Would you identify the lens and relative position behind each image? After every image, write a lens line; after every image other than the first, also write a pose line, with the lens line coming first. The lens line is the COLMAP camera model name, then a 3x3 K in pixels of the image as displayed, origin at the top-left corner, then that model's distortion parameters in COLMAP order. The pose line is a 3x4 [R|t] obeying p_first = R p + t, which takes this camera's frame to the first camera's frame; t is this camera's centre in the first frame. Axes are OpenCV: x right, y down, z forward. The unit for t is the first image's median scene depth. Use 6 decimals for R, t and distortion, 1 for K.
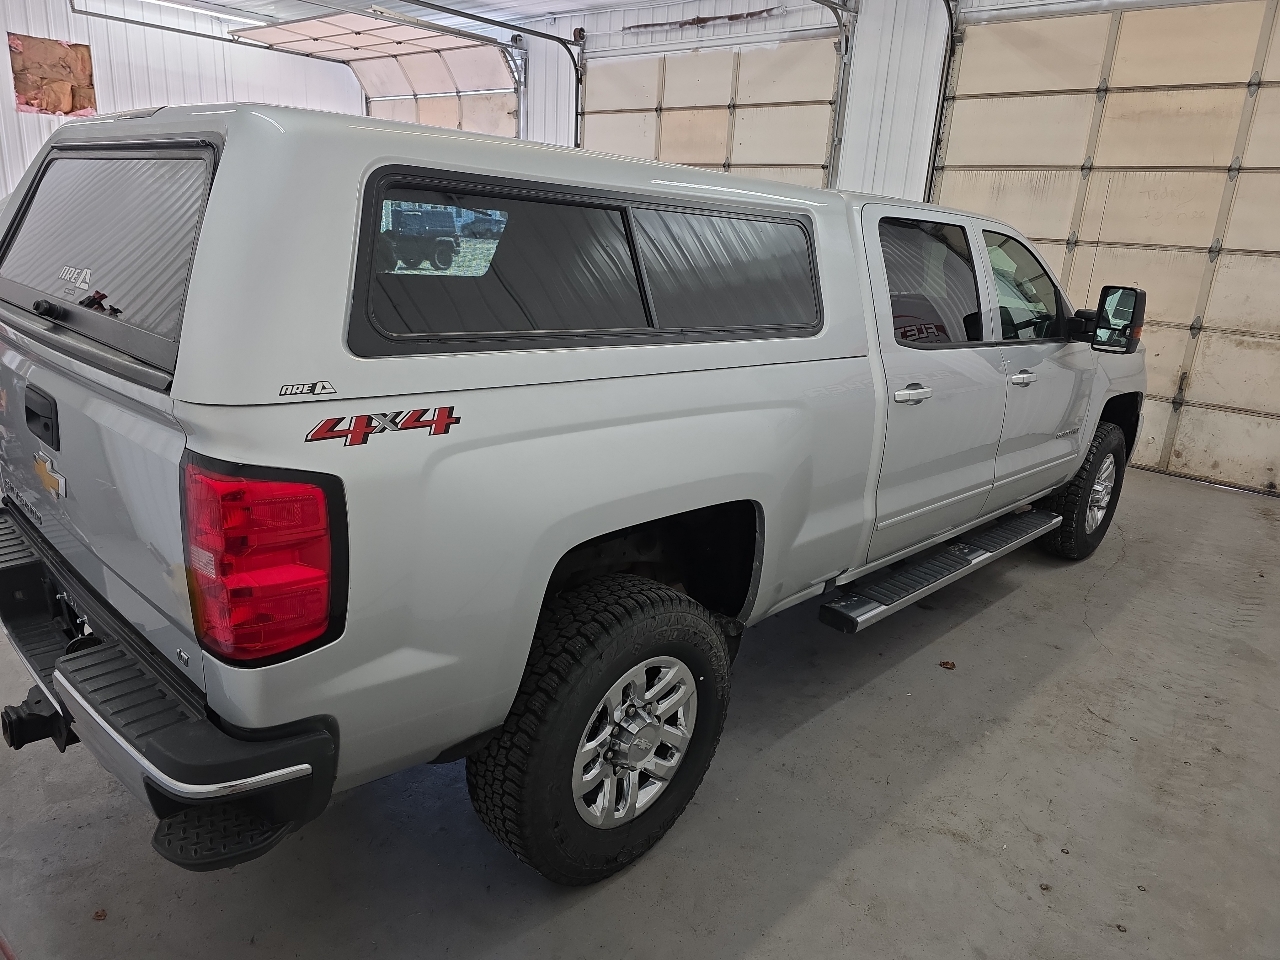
lens RADIAL K [[869.4, 0, 645.5], [0, 869.4, 474.3], [0, 0, 1]] dist [0.043089, -0.037309]
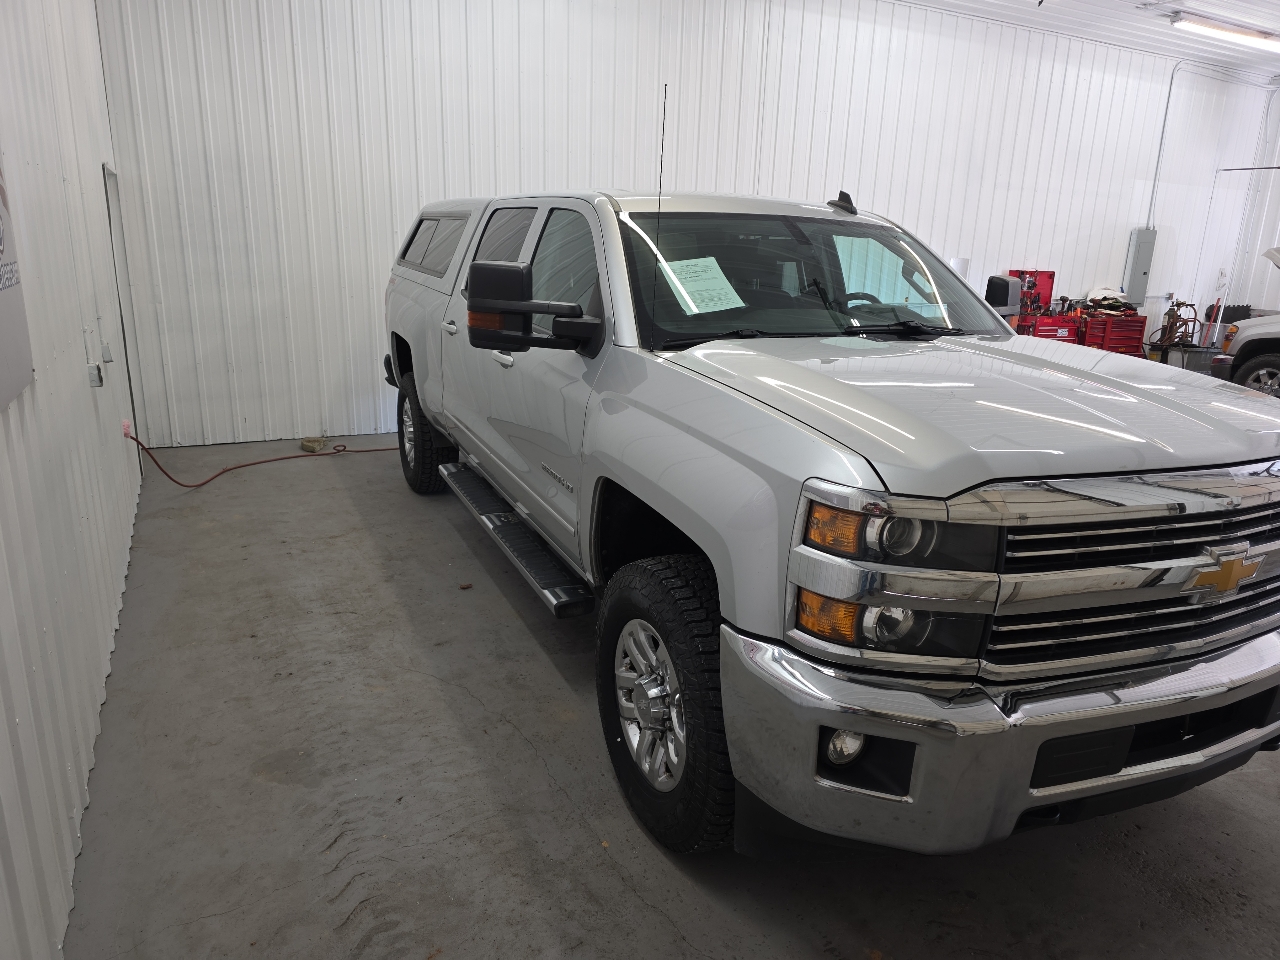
lens RADIAL K [[868.2, 0, 653.2], [0, 868.2, 476.6], [0, 0, 1]] dist [0.052887, -0.051208]
pose [[-0.361793, 0.163514, -0.917807, 1.574129], [-0.315117, 0.905102, 0.285468, -0.392629], [0.877386, 0.392497, -0.275933, 1.802568]]
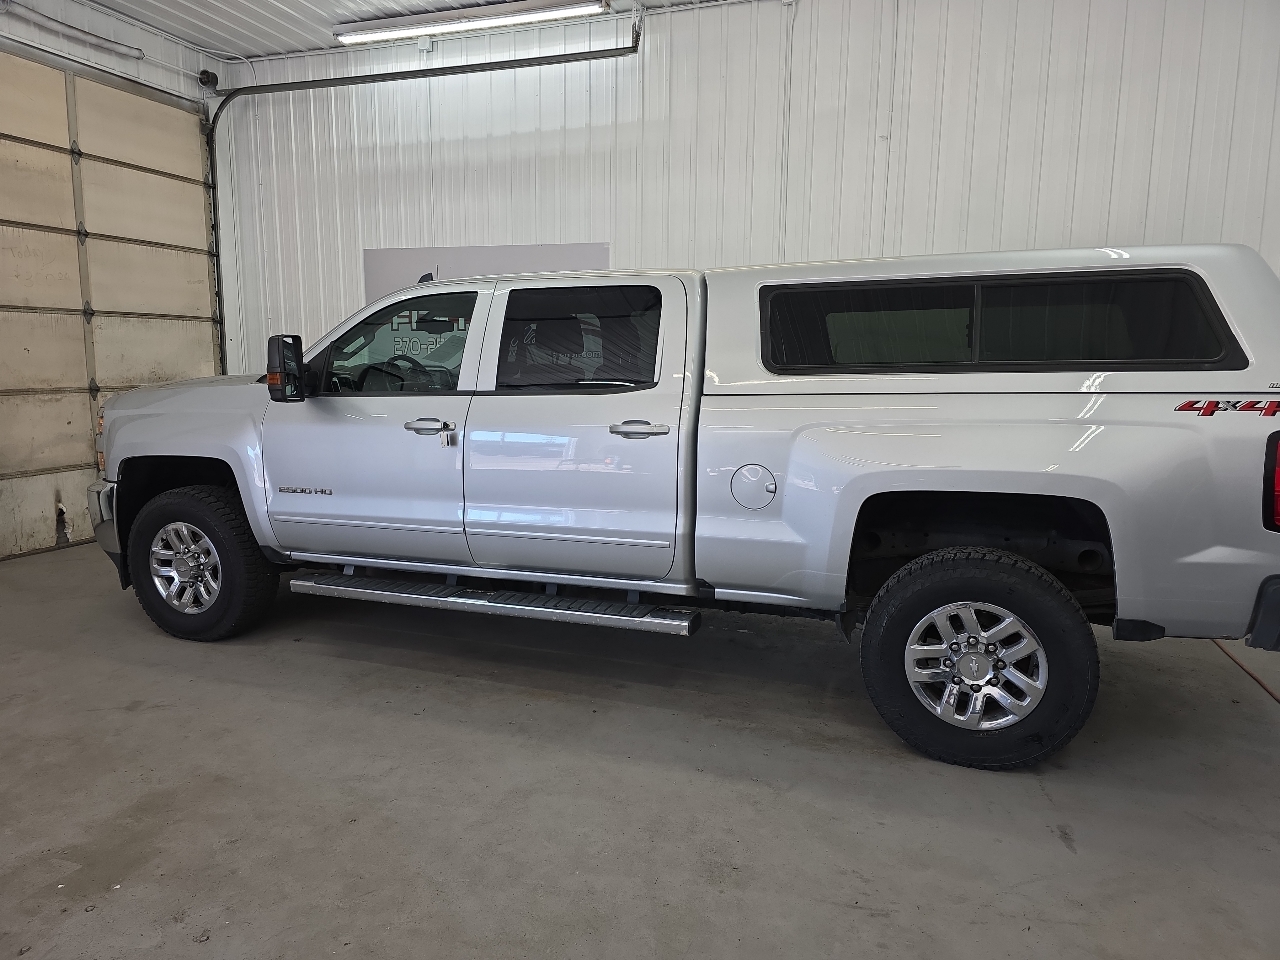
lens RADIAL K [[868.2, 0, 640.8], [0, 868.2, 483.7], [0, 0, 1]] dist [0.052887, -0.051208]
pose [[-0.383535, -0.198432, 0.901957, -1.201998], [0.224771, 0.927220, 0.299568, -0.515392], [-0.895756, 0.317628, -0.311020, 1.796608]]
